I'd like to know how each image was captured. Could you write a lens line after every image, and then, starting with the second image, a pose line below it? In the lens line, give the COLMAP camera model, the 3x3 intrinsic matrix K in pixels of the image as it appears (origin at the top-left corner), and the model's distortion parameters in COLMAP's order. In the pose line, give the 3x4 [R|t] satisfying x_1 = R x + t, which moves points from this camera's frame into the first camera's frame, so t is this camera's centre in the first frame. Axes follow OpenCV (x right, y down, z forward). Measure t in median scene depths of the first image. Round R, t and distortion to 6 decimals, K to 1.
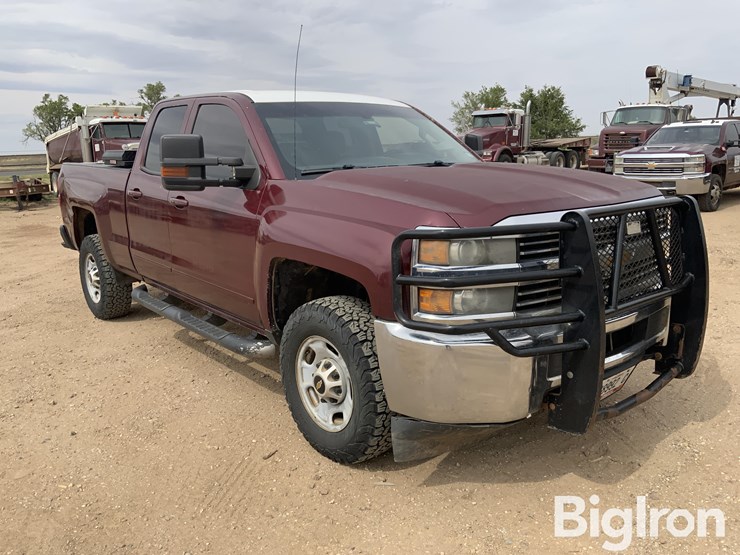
lens RADIAL K [[597.8, 0, 370.0], [0, 597.8, 277.5], [0, 0, 1]] dist [0.103236, -0.166457]
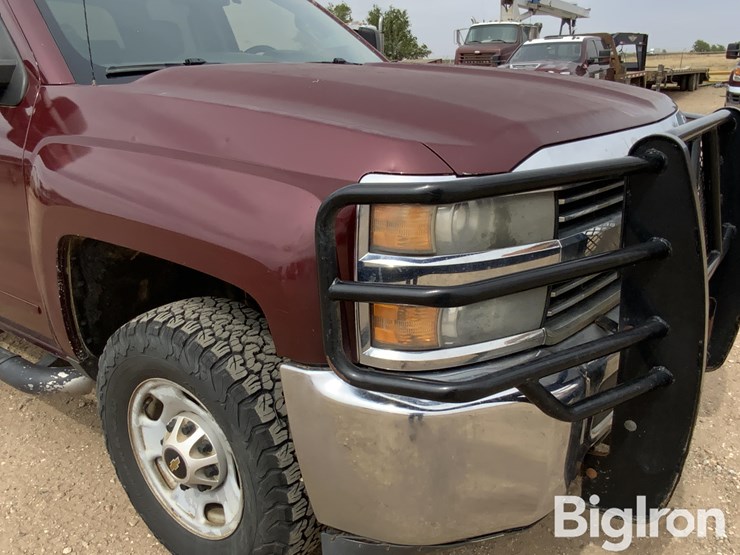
lens RADIAL K [[597.8, 0, 370.0], [0, 597.8, 277.5], [0, 0, 1]] dist [0.103236, -0.166457]
pose [[0.969698, -0.076548, 0.232005, -0.026983], [0.048844, 0.991217, 0.122893, -0.051699], [-0.239375, -0.107837, 0.964920, 0.440264]]
